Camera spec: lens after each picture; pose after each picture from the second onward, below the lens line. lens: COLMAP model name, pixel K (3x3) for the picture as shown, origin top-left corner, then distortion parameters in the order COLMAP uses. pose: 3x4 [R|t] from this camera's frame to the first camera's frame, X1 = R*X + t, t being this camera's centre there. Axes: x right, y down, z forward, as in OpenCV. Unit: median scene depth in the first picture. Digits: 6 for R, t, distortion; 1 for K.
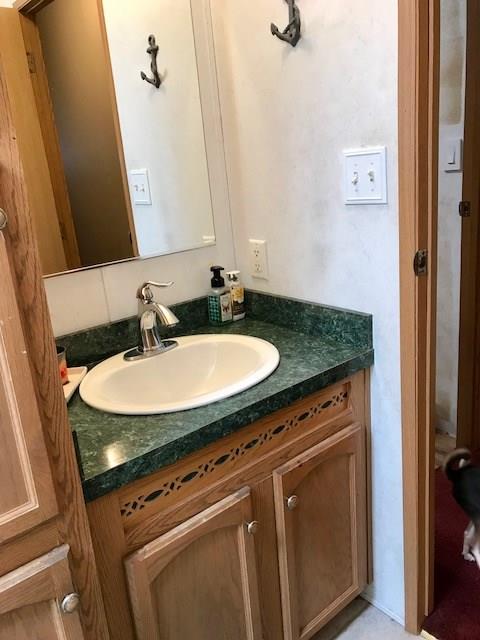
lens RADIAL K [[526.2, 0, 240.0], [0, 526.2, 320.0], [0, 0, 1]] dist [0.054336, -0.093920]
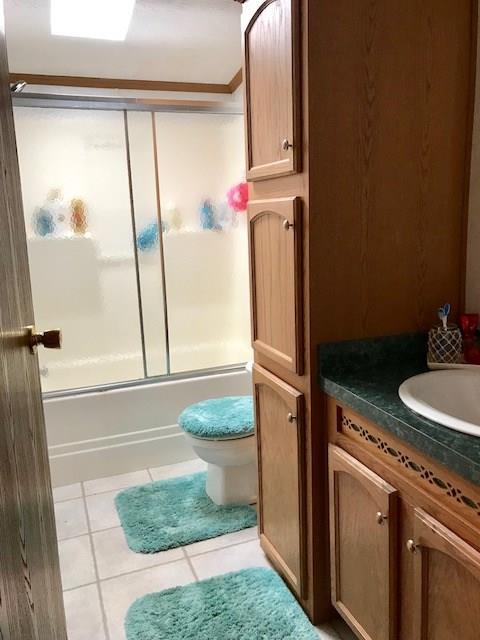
lens RADIAL K [[526.2, 0, 240.0], [0, 526.2, 320.0], [0, 0, 1]] dist [0.054336, -0.093920]
pose [[-0.338531, 0.272172, -0.900733, 1.070541], [-0.214935, 0.909579, 0.355626, -0.352950], [0.916078, 0.313990, -0.249421, 0.892480]]
